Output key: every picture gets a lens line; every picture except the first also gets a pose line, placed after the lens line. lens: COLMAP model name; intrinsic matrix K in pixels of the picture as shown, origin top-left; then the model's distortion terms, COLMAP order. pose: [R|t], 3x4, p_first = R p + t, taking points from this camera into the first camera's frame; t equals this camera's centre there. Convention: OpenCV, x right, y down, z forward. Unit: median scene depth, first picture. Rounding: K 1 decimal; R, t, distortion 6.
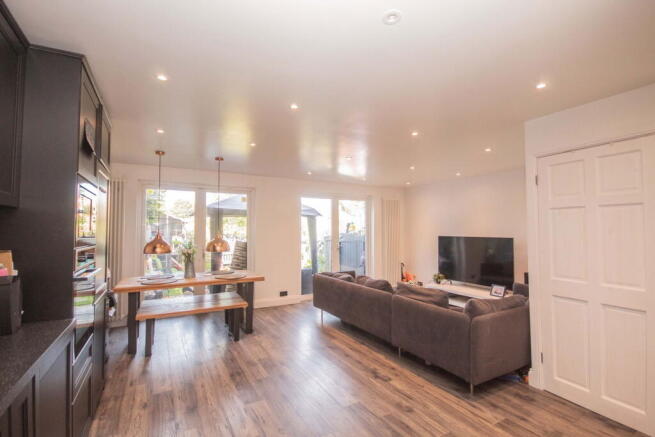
lens RADIAL K [[302.5, 0, 327.5], [0, 302.5, 218.5], [0, 0, 1]] dist [0.020410, -0.017805]
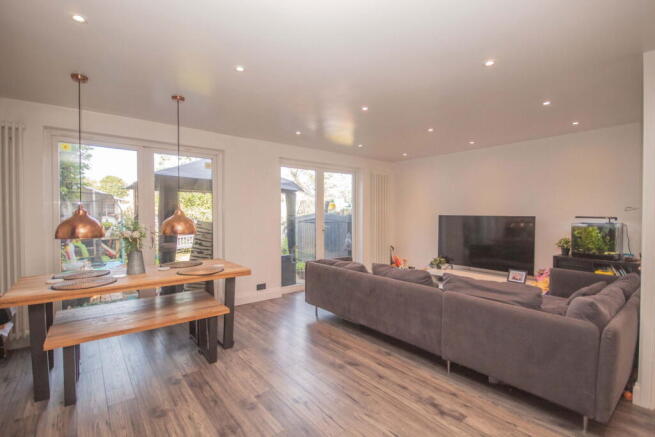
lens RADIAL K [[302.5, 0, 327.5], [0, 302.5, 218.5], [0, 0, 1]] dist [0.020410, -0.017805]
pose [[0.985599, 0.000108, 0.169101, -0.125873], [-0.009793, 0.998358, 0.056439, 0.025957], [-0.168817, -0.057282, 0.983981, 0.231262]]
